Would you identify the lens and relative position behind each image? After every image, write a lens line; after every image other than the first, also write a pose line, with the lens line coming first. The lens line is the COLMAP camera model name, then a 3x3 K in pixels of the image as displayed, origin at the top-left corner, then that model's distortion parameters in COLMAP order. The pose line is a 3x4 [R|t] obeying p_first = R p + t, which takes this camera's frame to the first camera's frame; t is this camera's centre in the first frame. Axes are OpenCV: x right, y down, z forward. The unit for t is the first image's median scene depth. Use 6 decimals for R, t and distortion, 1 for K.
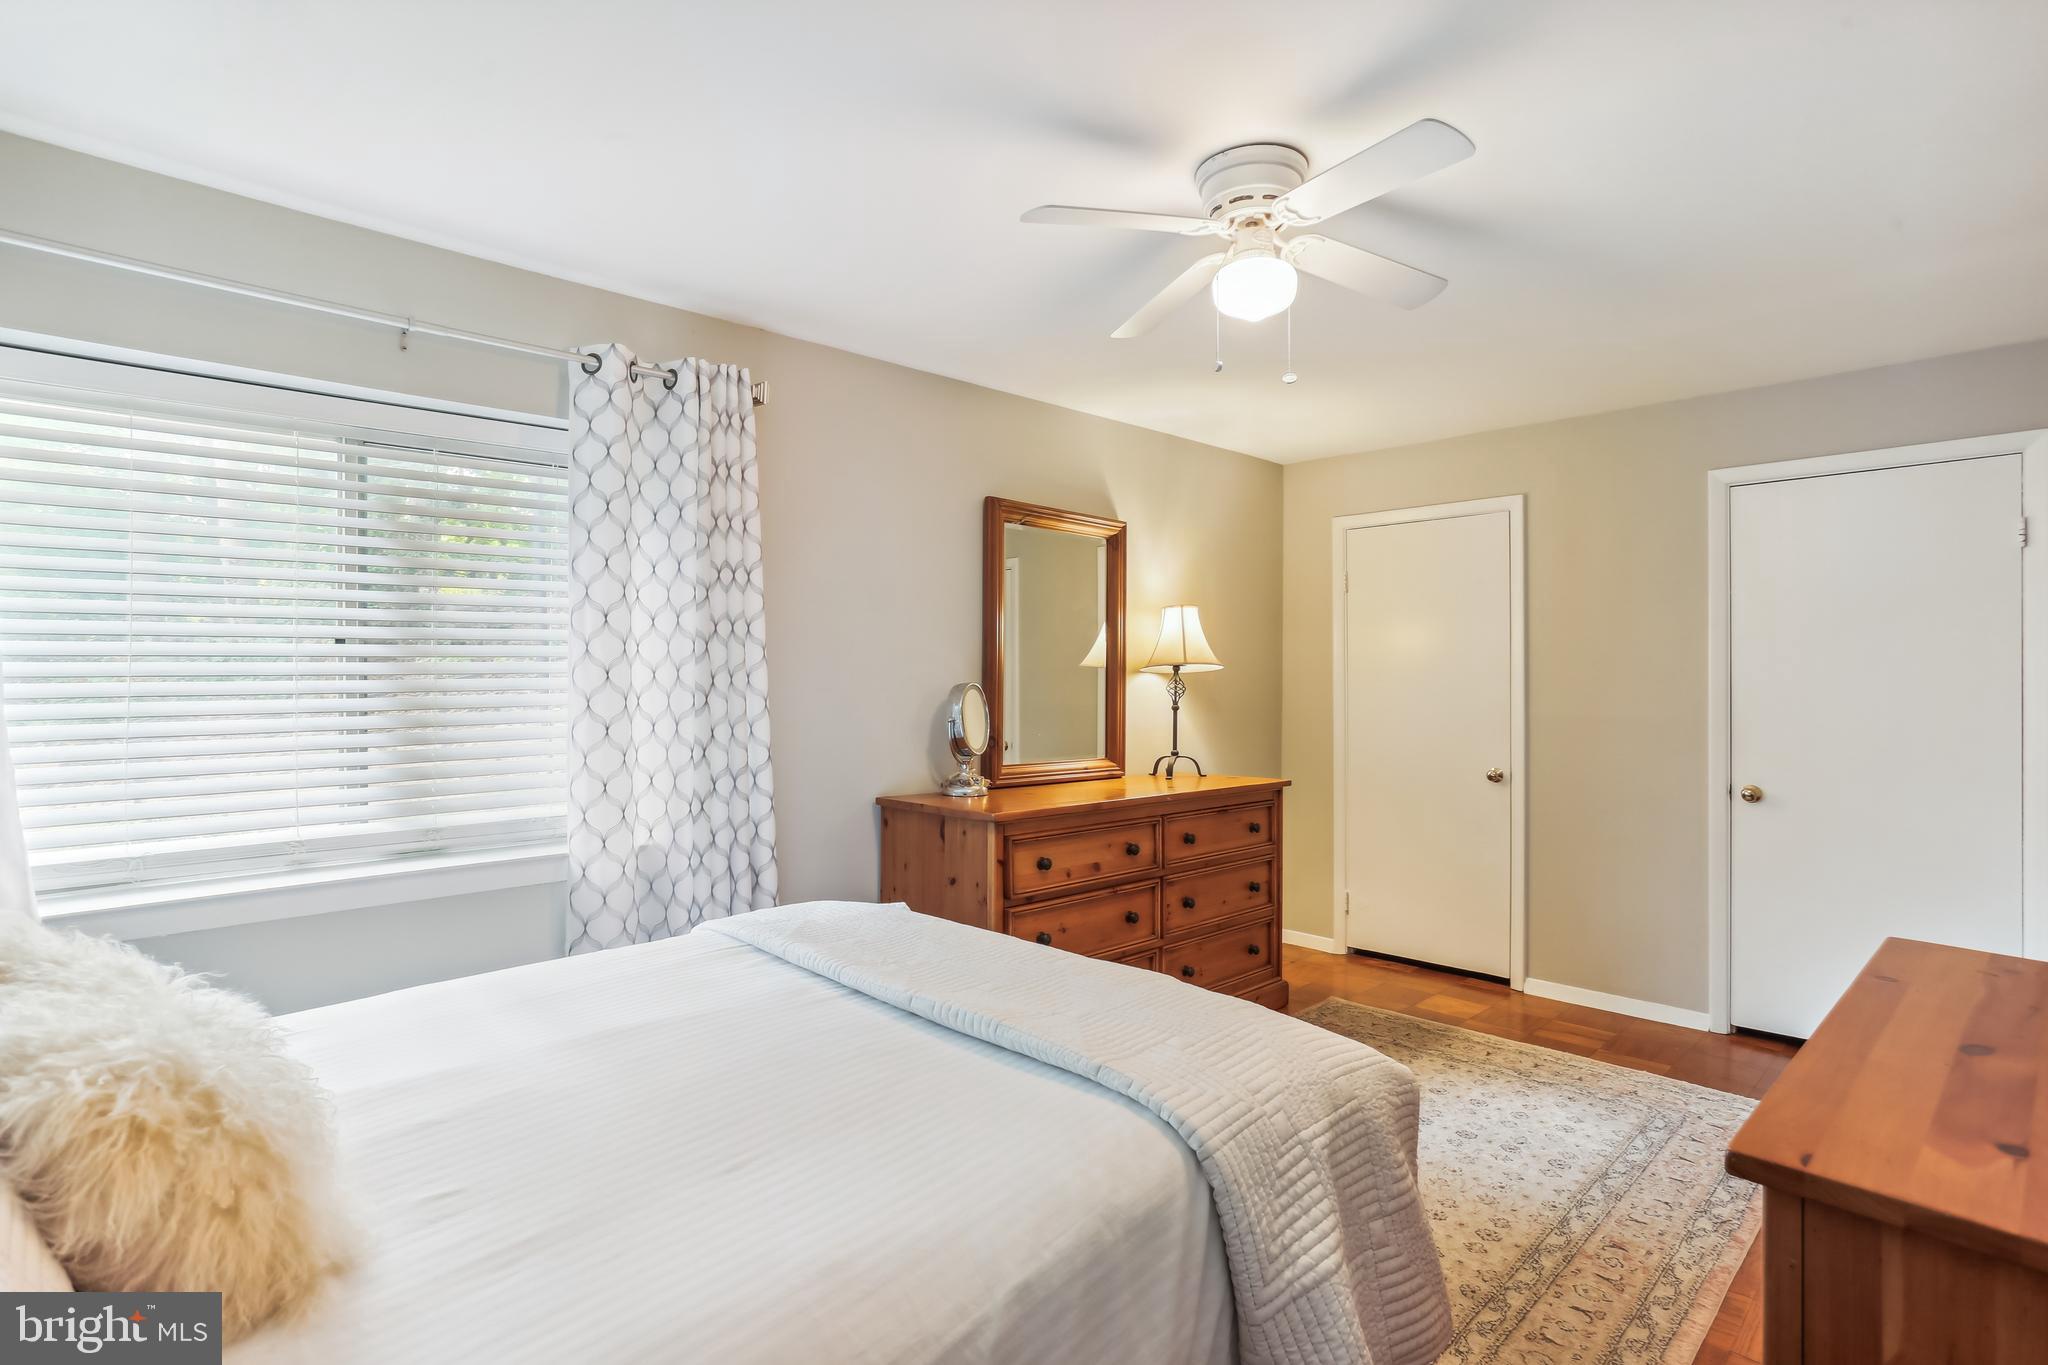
lens RADIAL K [[1004.7, 0, 1019.0], [0, 1004.7, 686.3], [0, 0, 1]] dist [-0.060036, 0.030442]
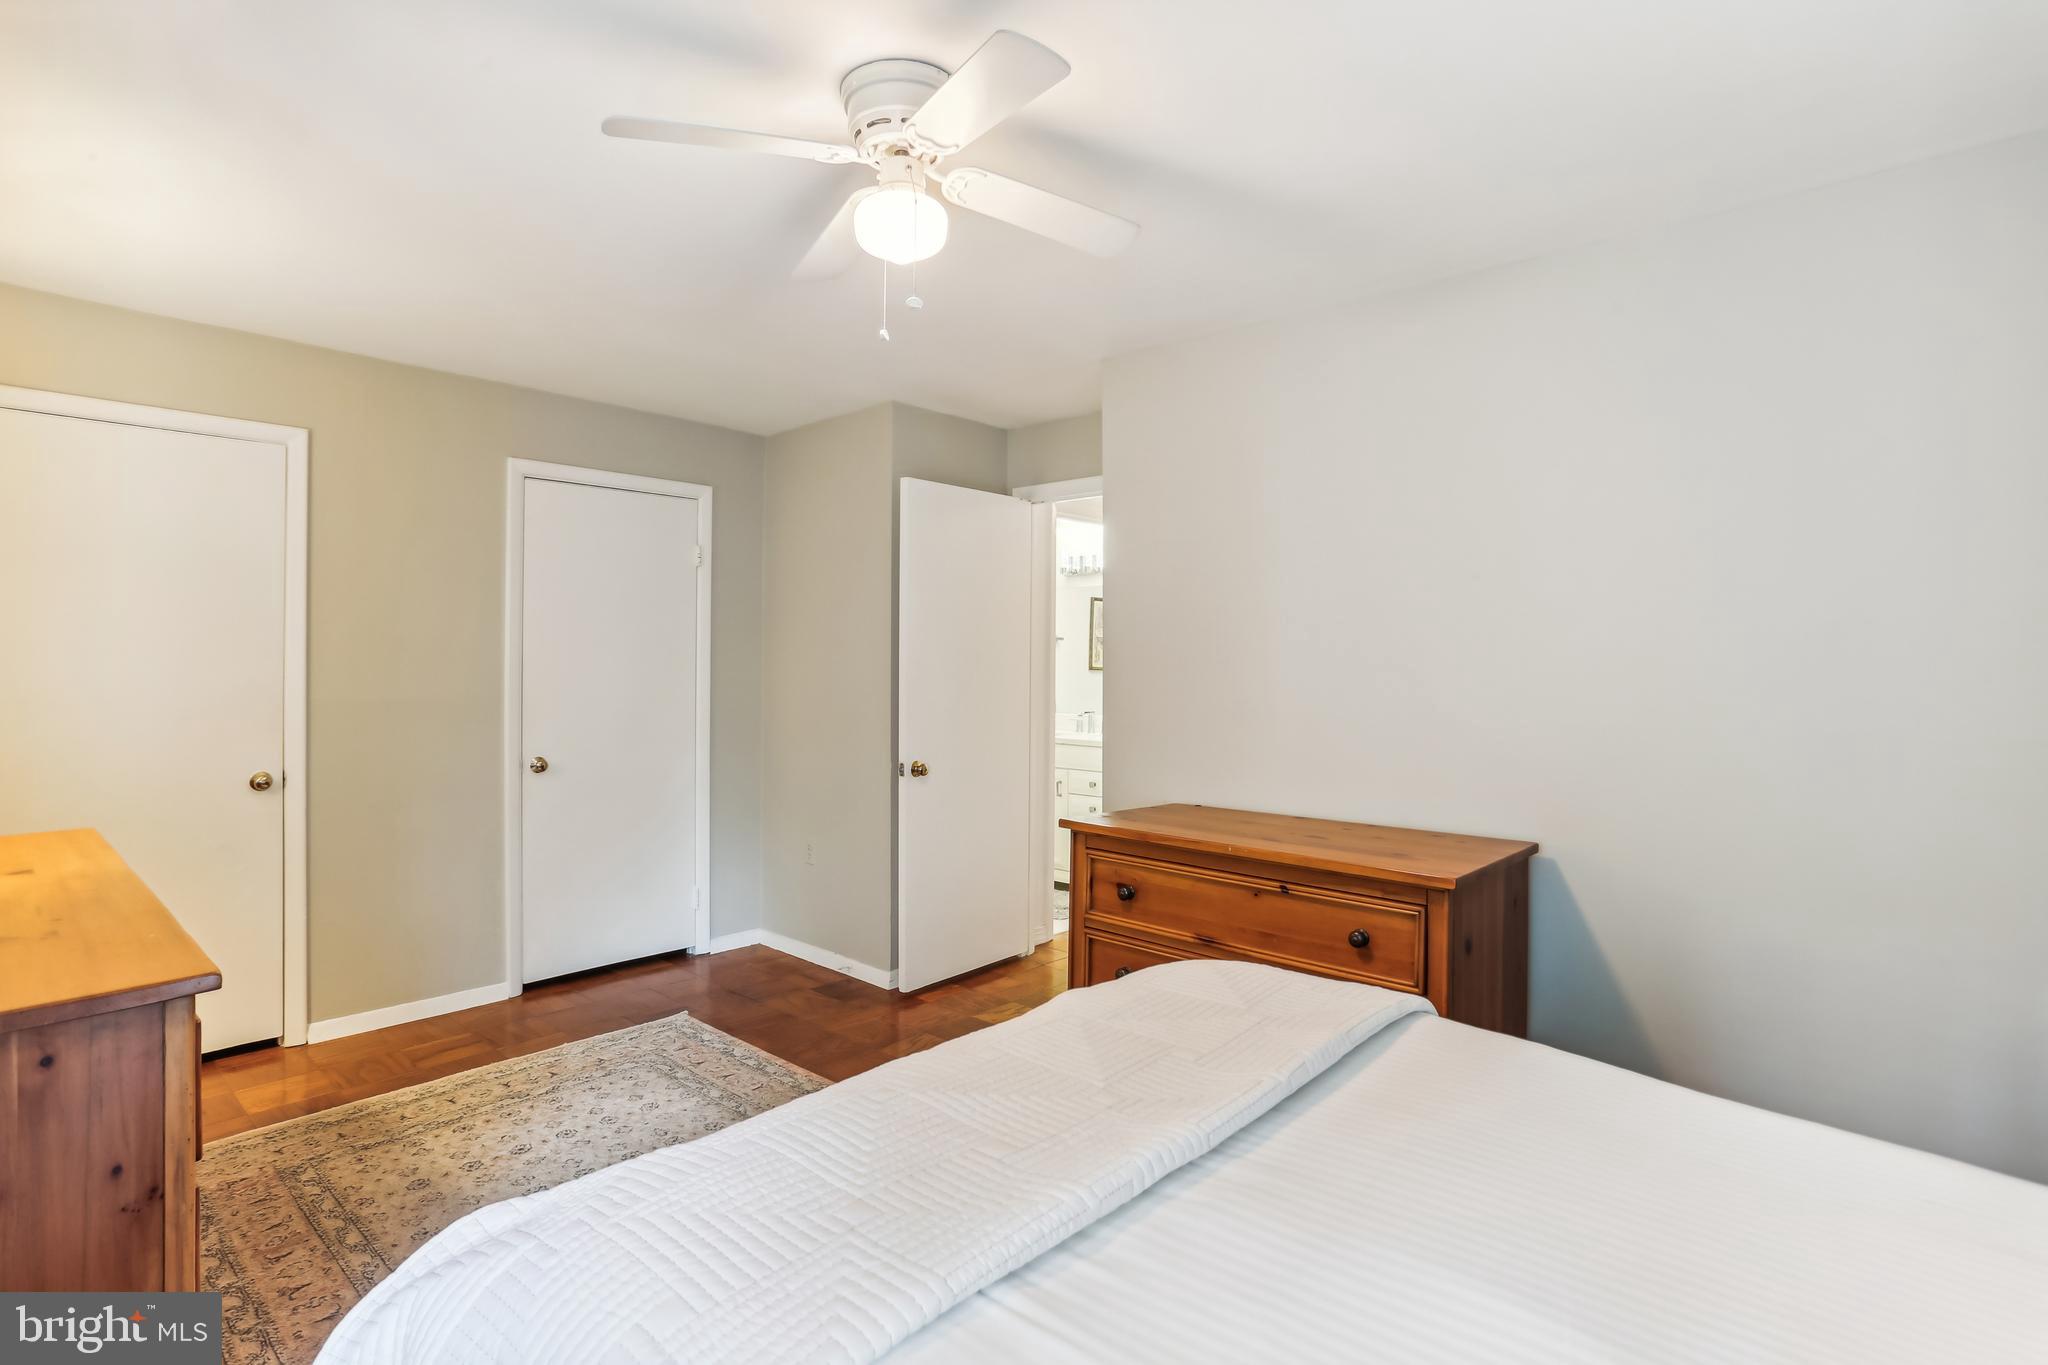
lens RADIAL K [[1004.7, 0, 996.9], [0, 1004.7, 645.6], [0, 0, 1]] dist [-0.060036, 0.030442]
pose [[-0.058281, 0.012567, 0.998221, -0.369467], [0.003137, 0.999918, -0.012406, -0.005636], [-0.998295, 0.002409, -0.058316, 0.543455]]
